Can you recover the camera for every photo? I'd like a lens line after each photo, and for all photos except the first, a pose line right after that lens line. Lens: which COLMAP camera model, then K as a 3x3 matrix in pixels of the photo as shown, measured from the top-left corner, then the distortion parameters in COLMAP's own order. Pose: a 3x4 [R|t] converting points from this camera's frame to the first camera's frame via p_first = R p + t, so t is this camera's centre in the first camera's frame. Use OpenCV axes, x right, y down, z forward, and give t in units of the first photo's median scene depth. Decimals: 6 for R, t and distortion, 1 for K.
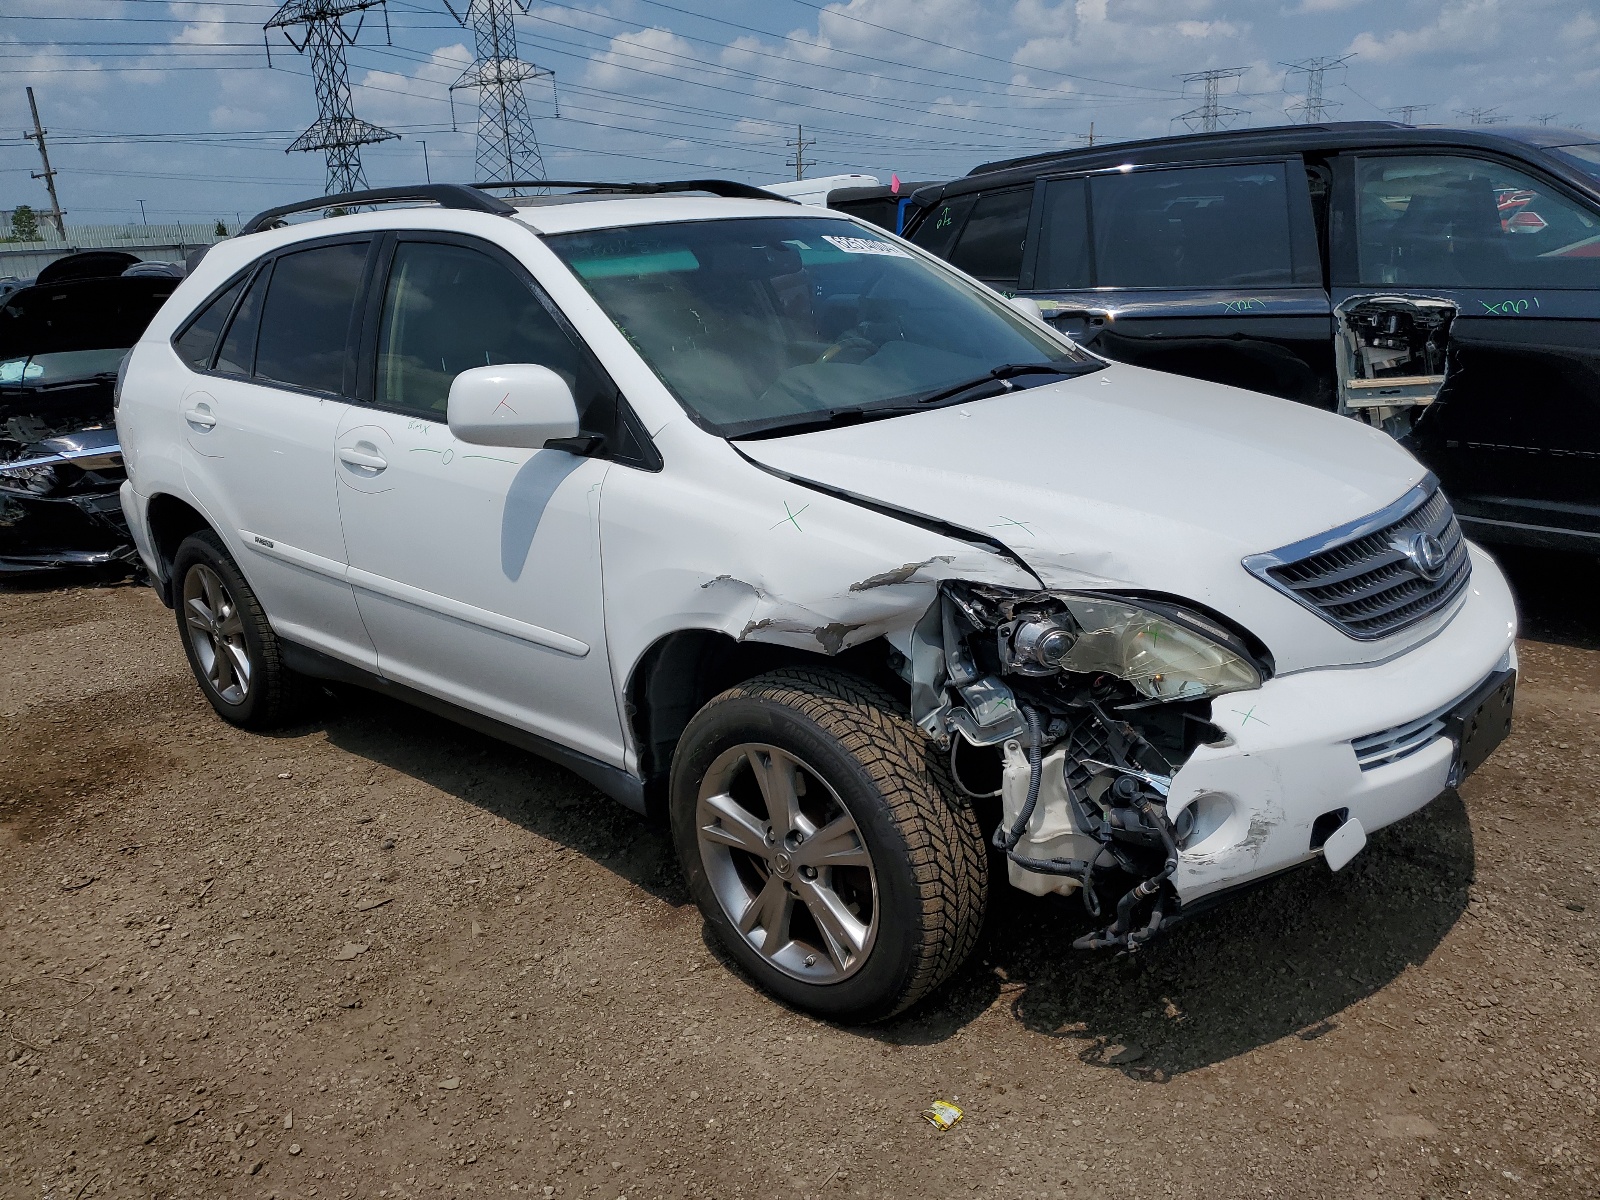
lens RADIAL K [[1238.3, 0, 802.6], [0, 1238.3, 607.5], [0, 0, 1]] dist [-0.007584, -0.007626]
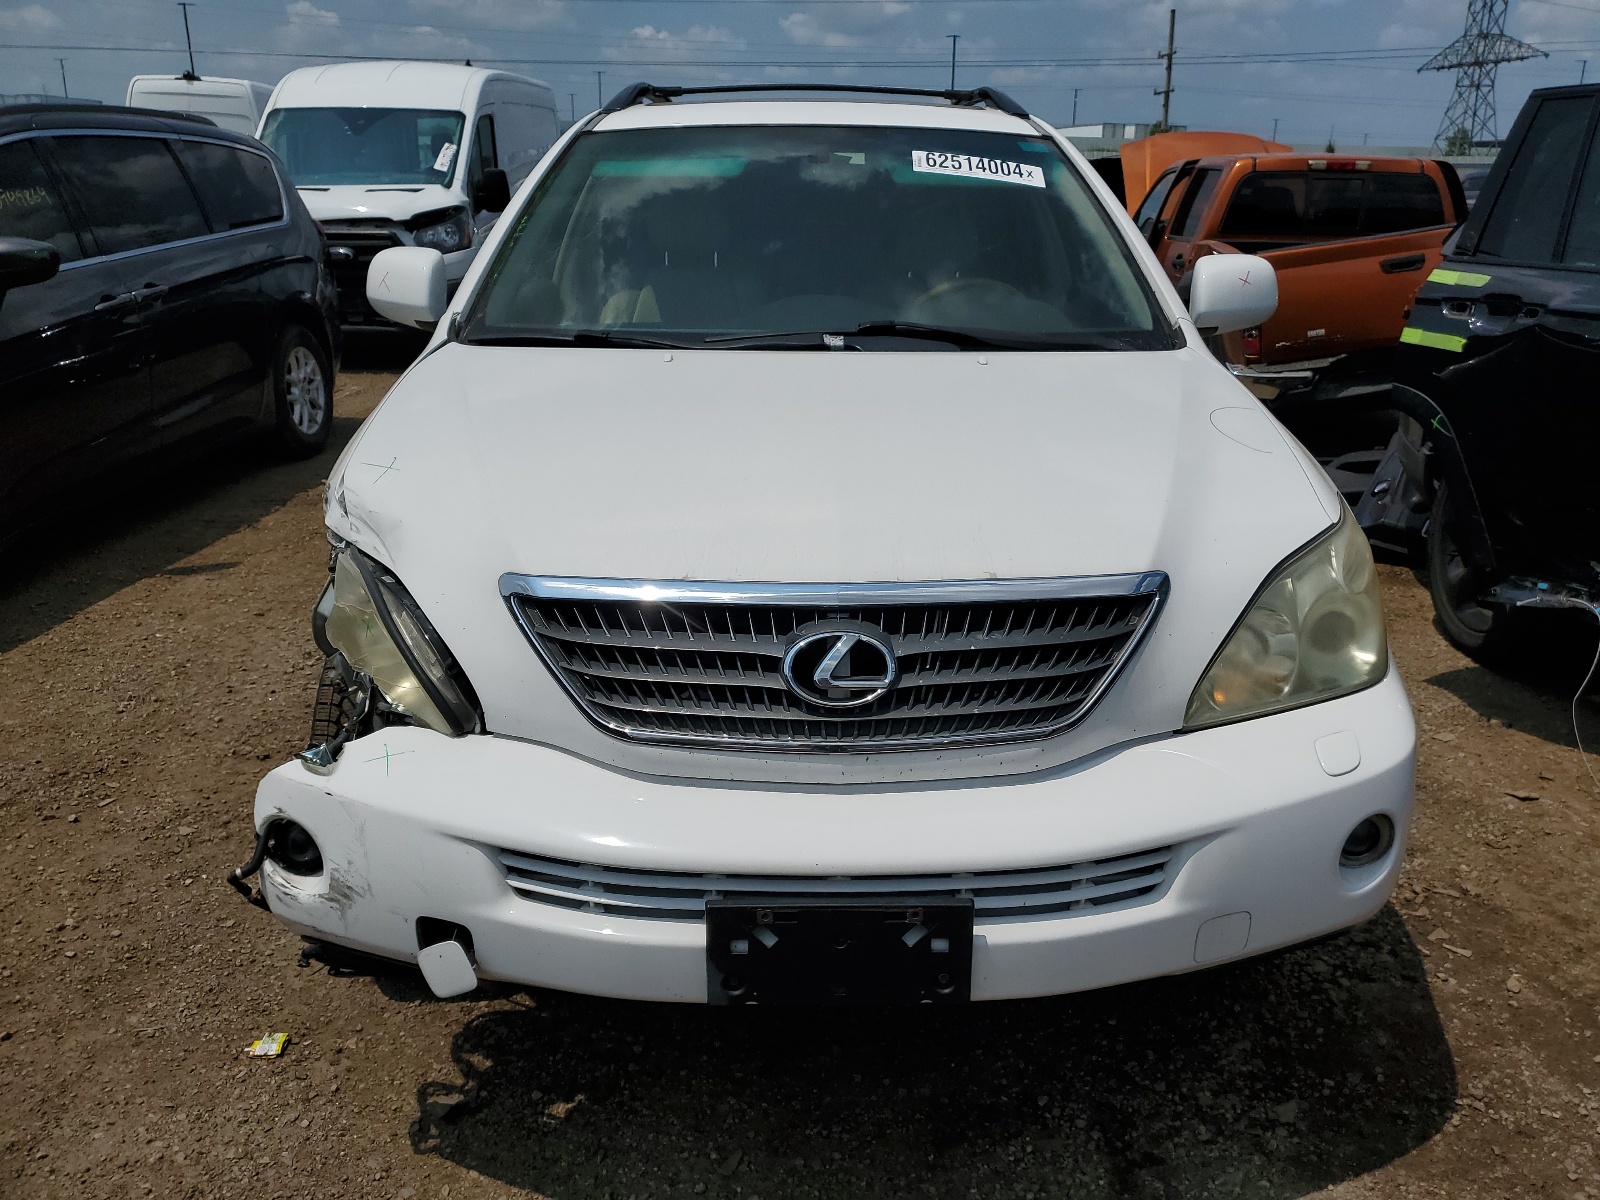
lens RADIAL K [[1238.3, 0, 805.0], [0, 1238.3, 591.2], [0, 0, 1]] dist [-0.007584, -0.007626]
pose [[0.699749, 0.271193, -0.660913, 0.912957], [-0.240832, 0.960539, 0.139155, -0.165945], [0.672571, 0.061796, 0.737448, 0.513304]]
